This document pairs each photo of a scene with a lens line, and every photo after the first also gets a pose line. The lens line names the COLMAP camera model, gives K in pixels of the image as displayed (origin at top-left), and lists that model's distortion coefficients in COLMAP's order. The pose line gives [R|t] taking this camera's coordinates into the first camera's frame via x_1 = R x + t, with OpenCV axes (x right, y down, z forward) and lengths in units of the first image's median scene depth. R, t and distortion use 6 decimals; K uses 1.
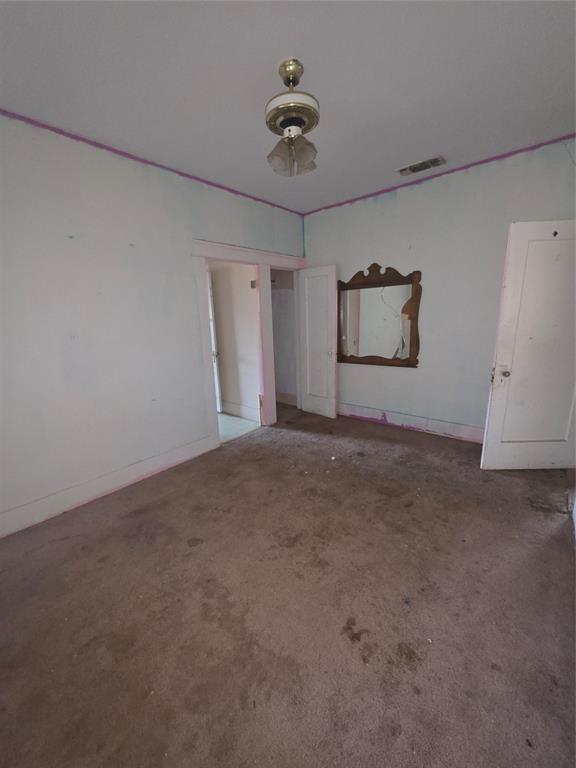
lens RADIAL K [[303.7, 0, 287.2], [0, 303.7, 382.3], [0, 0, 1]] dist [-0.007853, 0.000706]
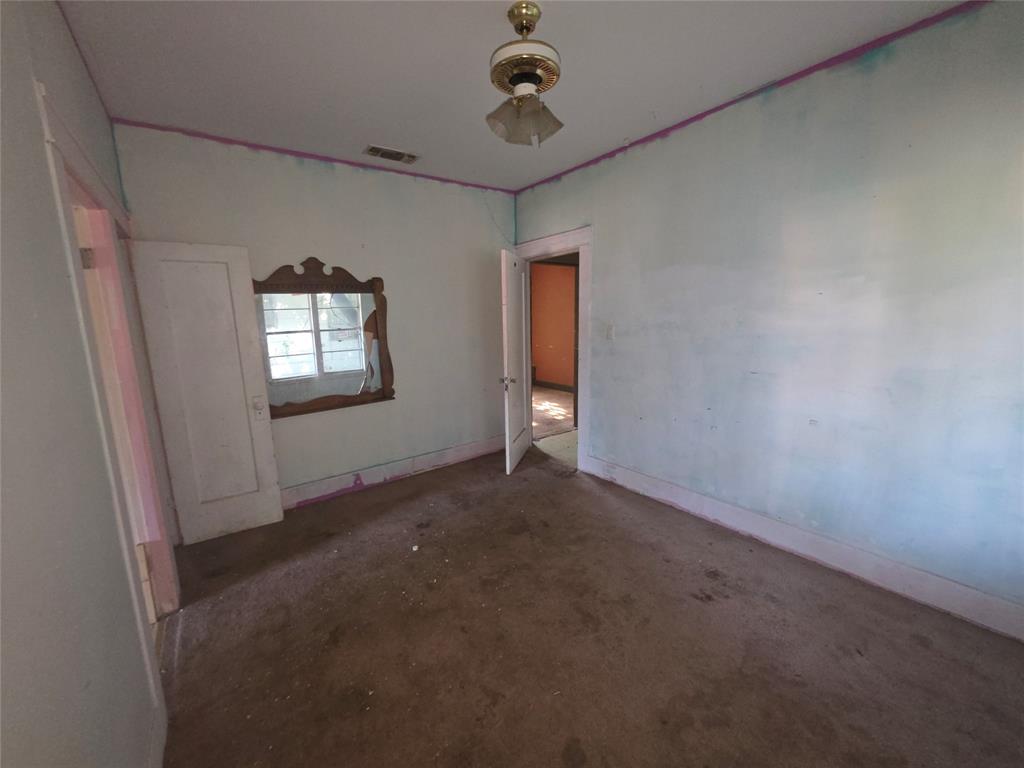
lens RADIAL K [[405.0, 0, 510.5], [0, 405.0, 384.8], [0, 0, 1]] dist [-0.007853, 0.000706]
pose [[0.230589, -0.133096, 0.963906, -0.571183], [0.240888, 0.967575, 0.075976, -0.101471], [-0.942763, 0.214674, 0.255174, 0.497784]]
